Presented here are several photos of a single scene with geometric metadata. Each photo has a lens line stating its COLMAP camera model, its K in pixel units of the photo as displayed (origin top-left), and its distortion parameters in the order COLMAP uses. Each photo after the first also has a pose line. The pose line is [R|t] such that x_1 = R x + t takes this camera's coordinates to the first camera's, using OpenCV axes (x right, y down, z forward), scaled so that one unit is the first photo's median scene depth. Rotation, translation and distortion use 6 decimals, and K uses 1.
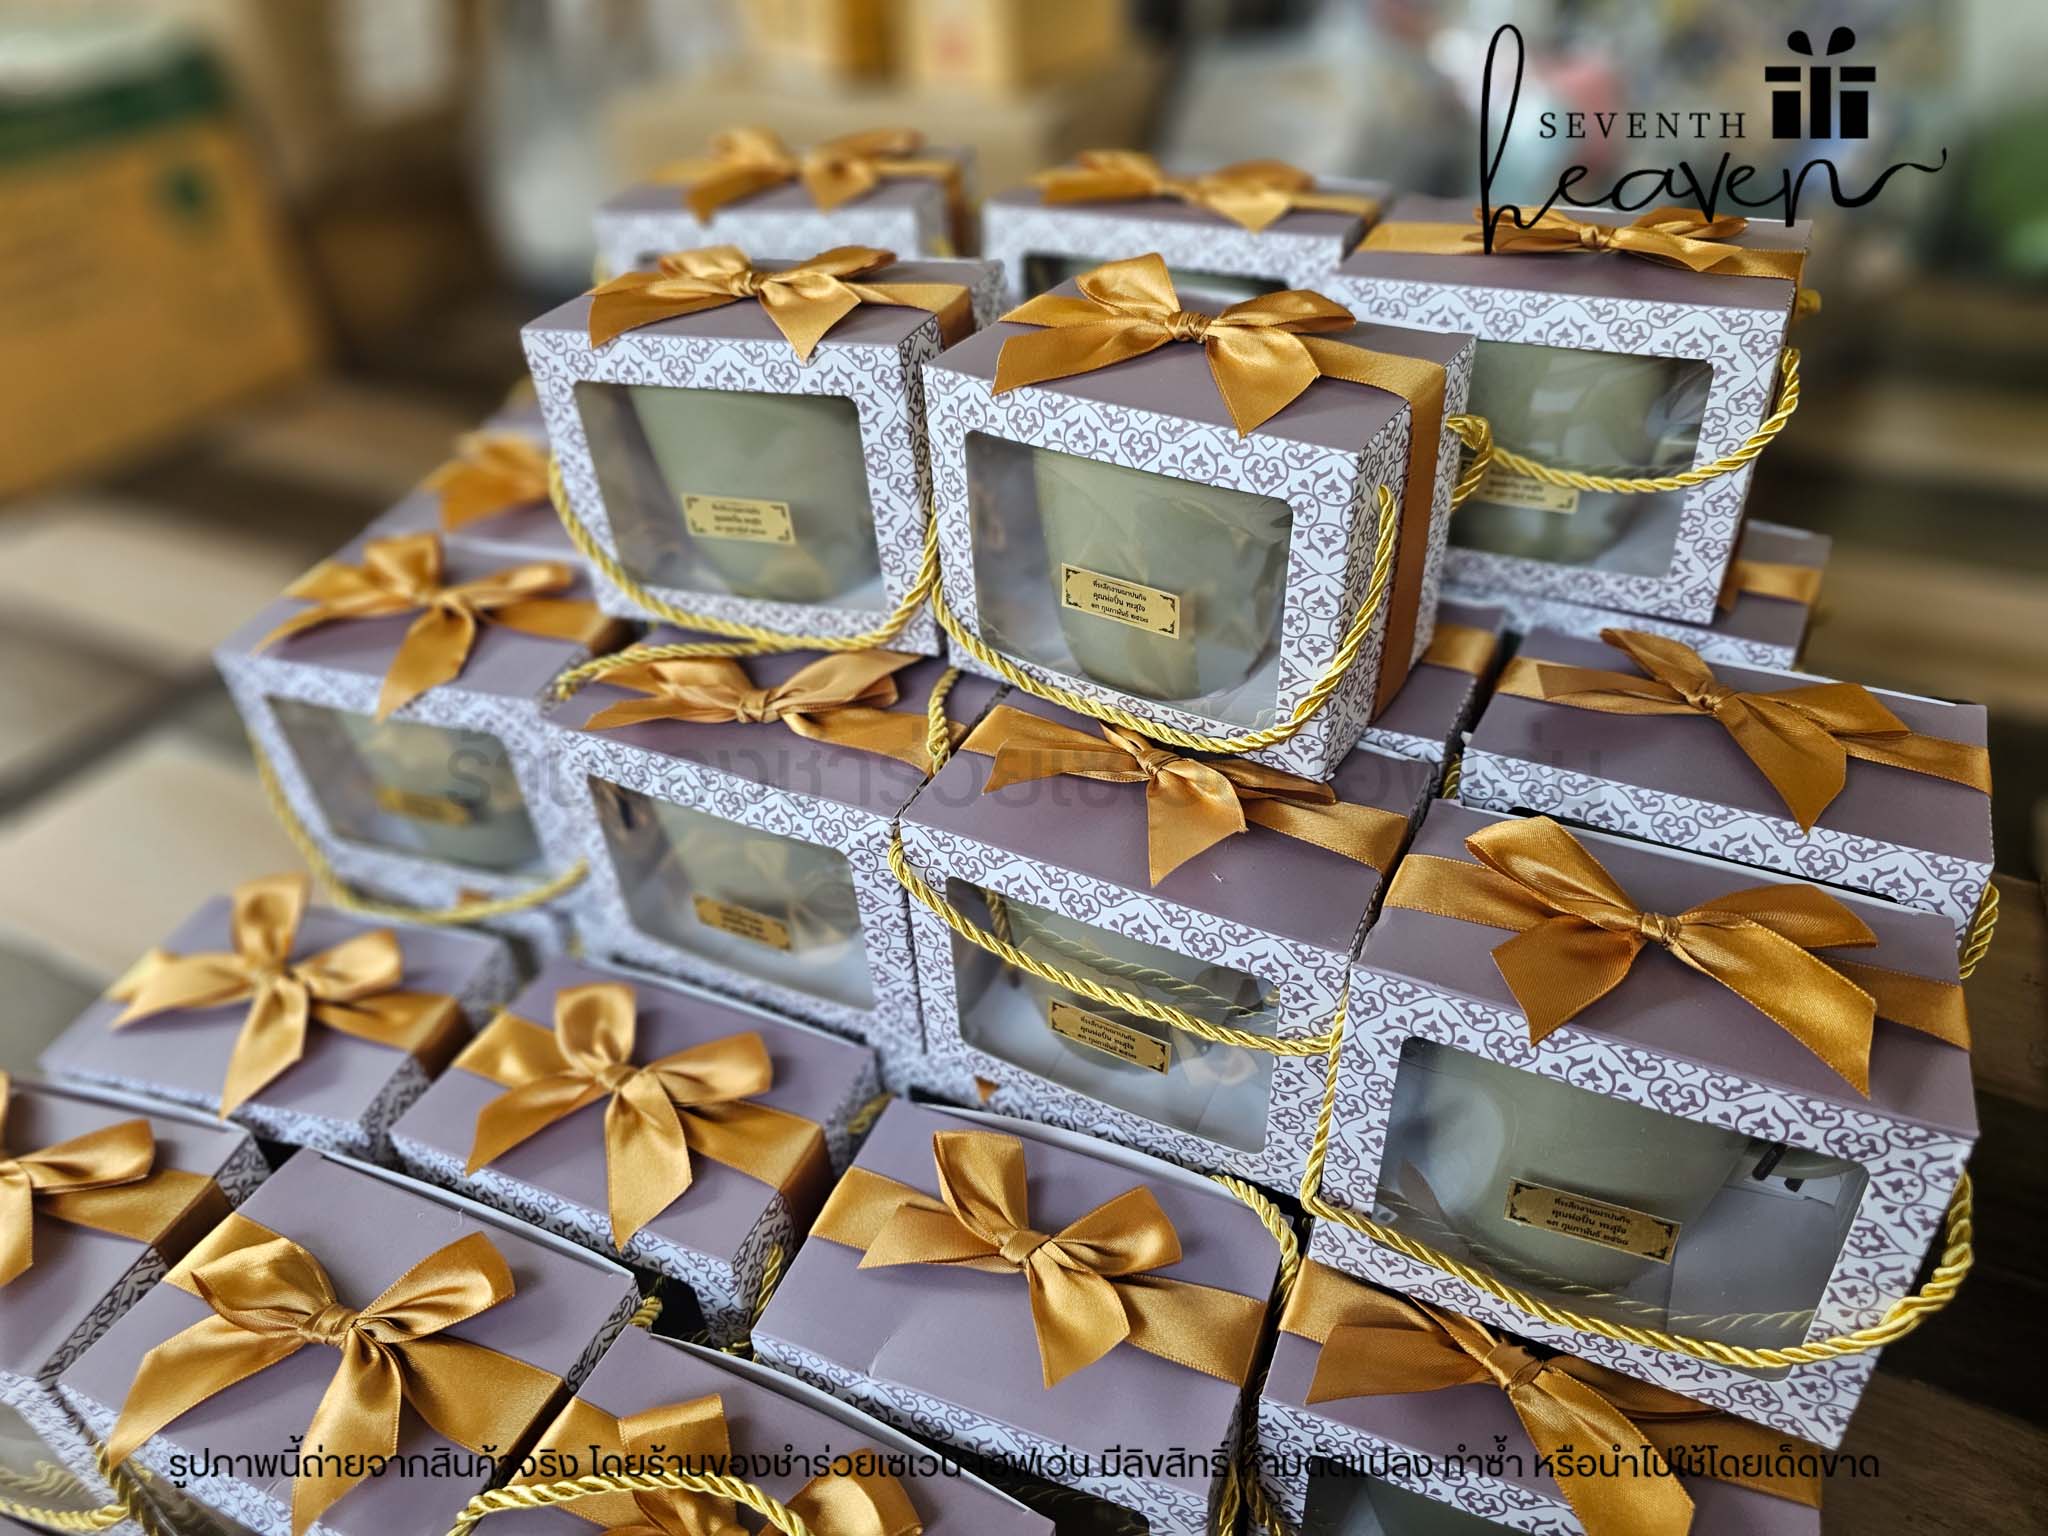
lens RADIAL K [[1279.5, 0, 1039.4], [0, 1279.5, 774.5], [0, 0, 1]] dist [0.061601, -0.066371]
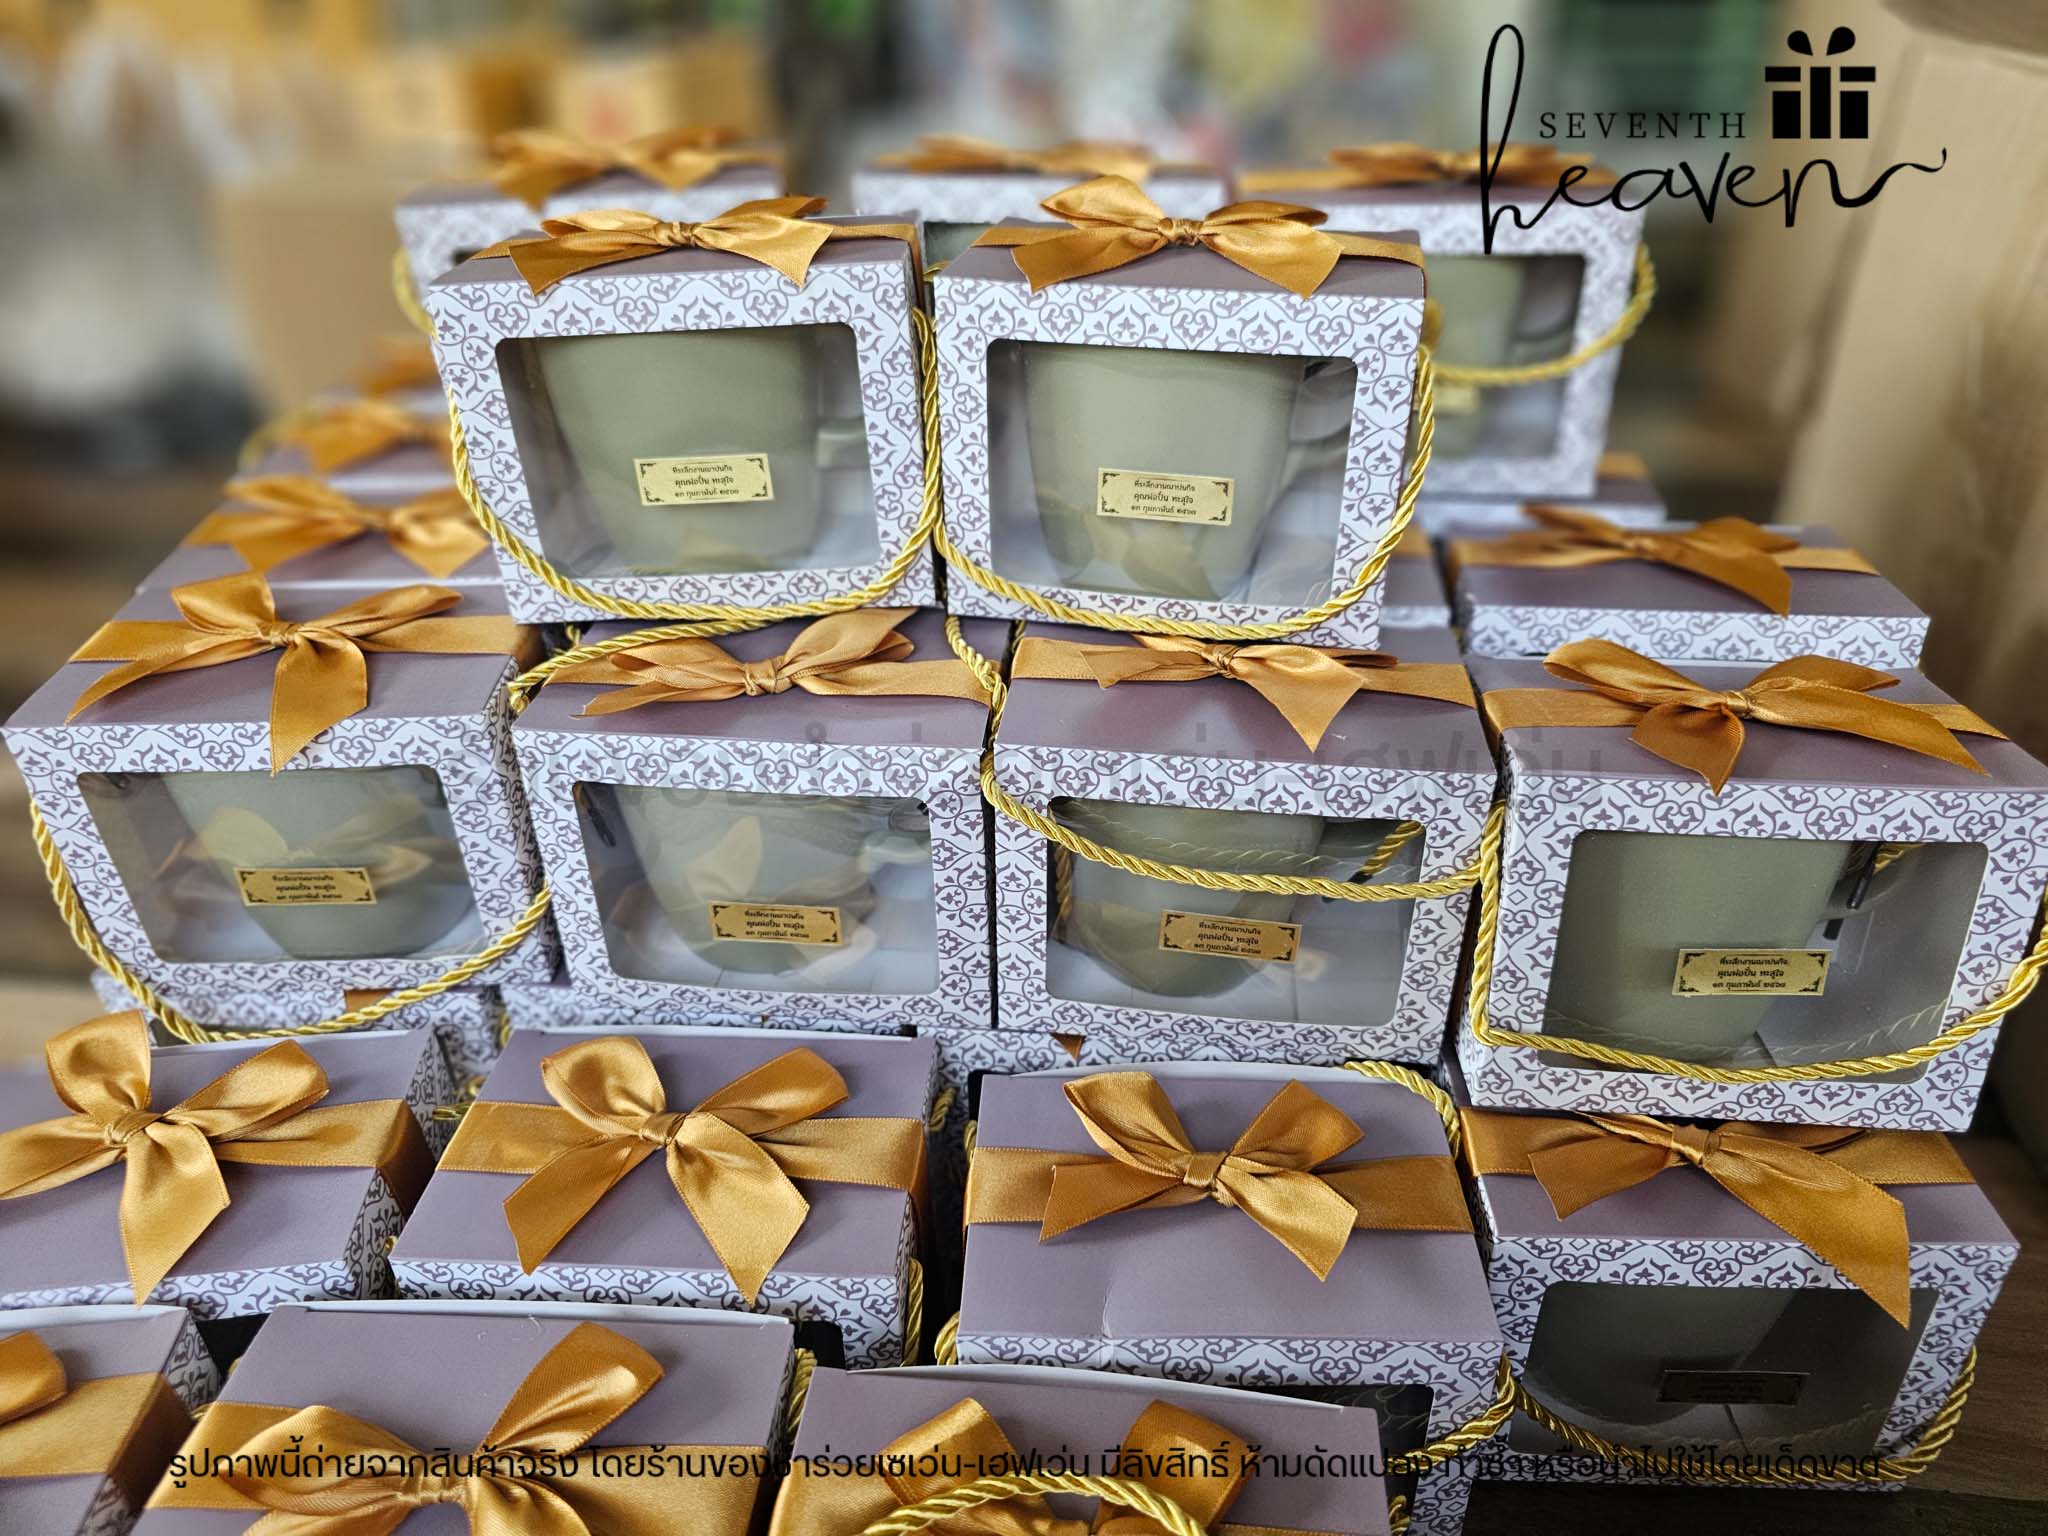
lens RADIAL K [[1294.9, 0, 1024.0], [0, 1294.9, 768.0], [0, 0, 1]] dist [0.055158, -0.055111]
pose [[0.941616, -0.153237, 0.299797, -0.363476], [0.182337, 0.980636, -0.071455, 0.119410], [-0.283043, 0.121947, 0.951323, 0.094647]]
